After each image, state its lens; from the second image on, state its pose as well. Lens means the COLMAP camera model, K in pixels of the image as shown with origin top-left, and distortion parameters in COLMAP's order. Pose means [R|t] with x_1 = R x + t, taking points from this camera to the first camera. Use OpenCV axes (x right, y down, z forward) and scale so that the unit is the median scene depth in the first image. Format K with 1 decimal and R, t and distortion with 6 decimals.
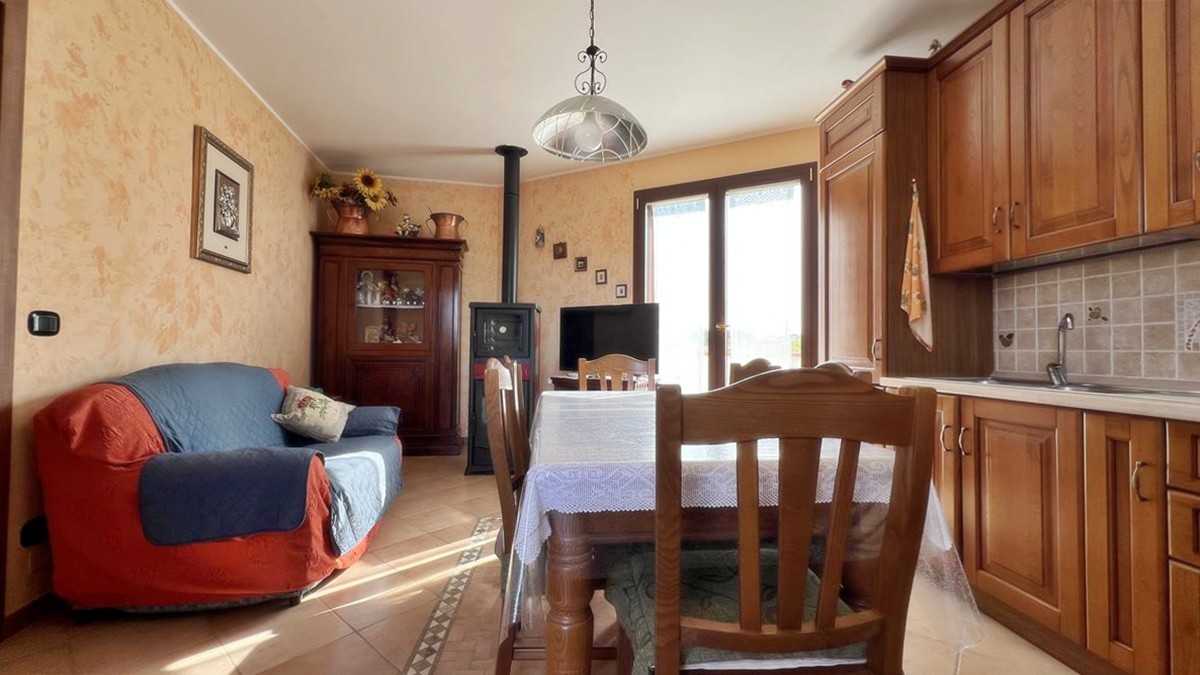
lens RADIAL K [[483.9, 0, 602.7], [0, 483.9, 337.8], [0, 0, 1]] dist [-0.002242, 0.000680]
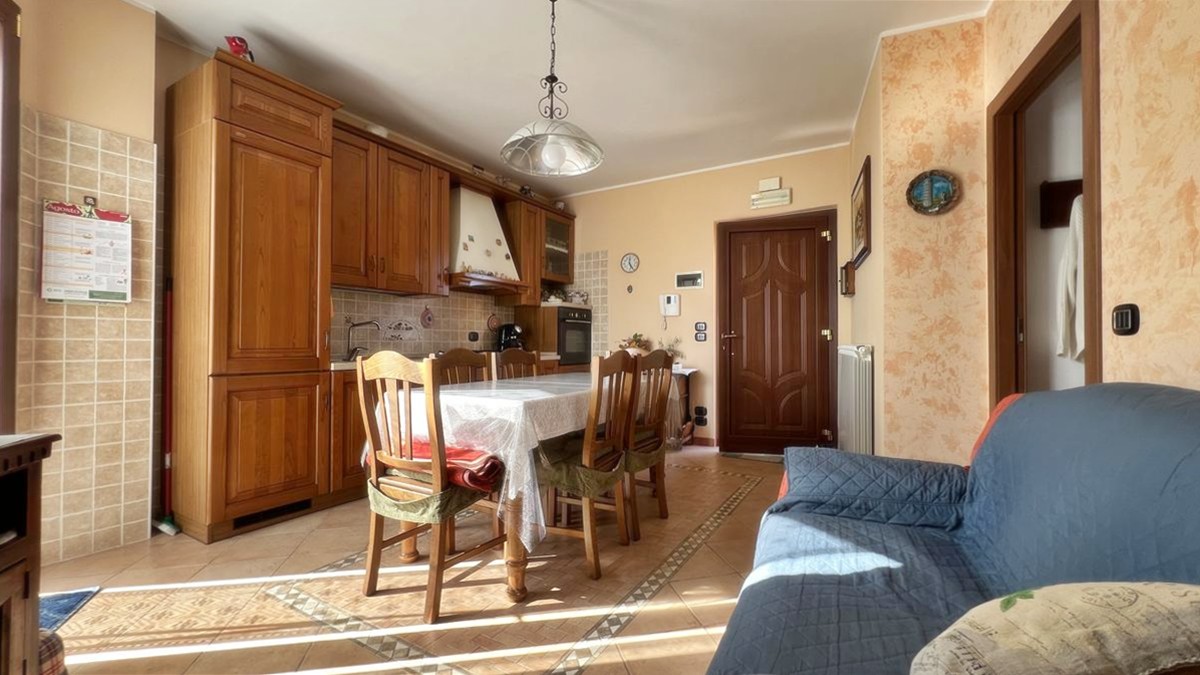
lens RADIAL K [[483.9, 0, 602.7], [0, 483.9, 337.8], [0, 0, 1]] dist [-0.002242, 0.000680]
pose [[-0.813459, -0.005126, 0.581599, -0.694268], [-0.024158, 0.999396, -0.024980, 0.031184], [-0.581120, -0.034370, -0.813092, 1.635068]]
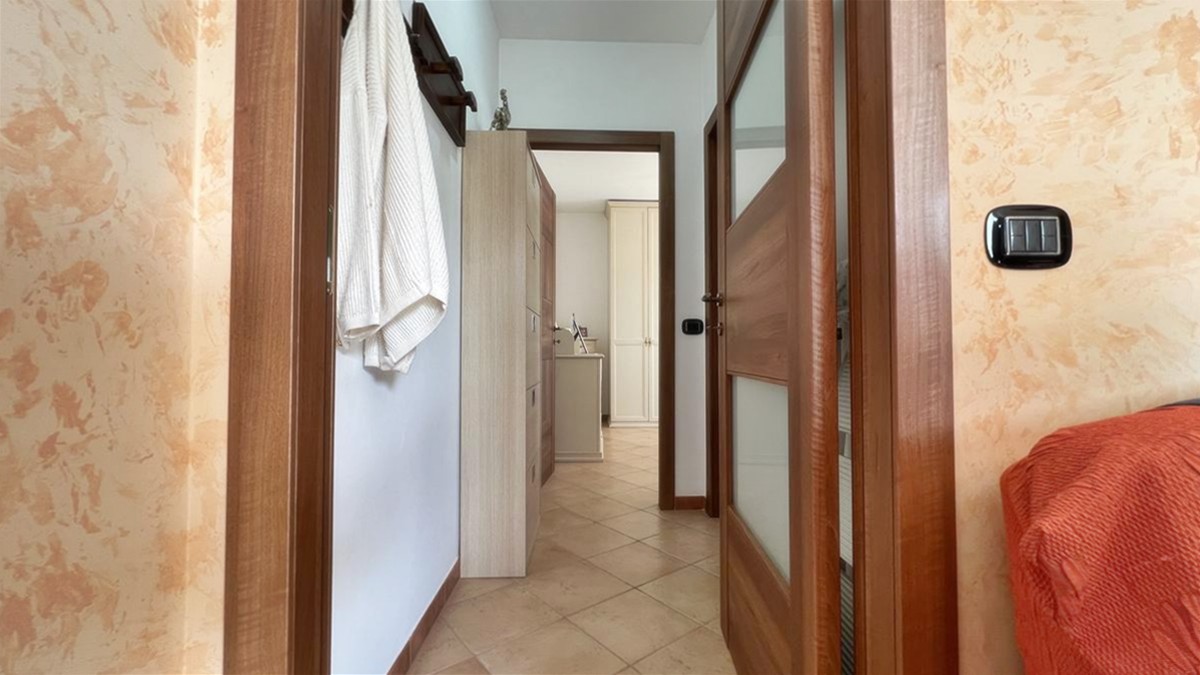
lens RADIAL K [[483.9, 0, 602.7], [0, 483.9, 337.8], [0, 0, 1]] dist [-0.002242, 0.000680]
pose [[-0.186995, -0.036620, -0.981678, -0.539389], [0.020225, 0.998950, -0.041117, 0.045871], [0.982153, -0.027543, -0.186058, 0.555787]]
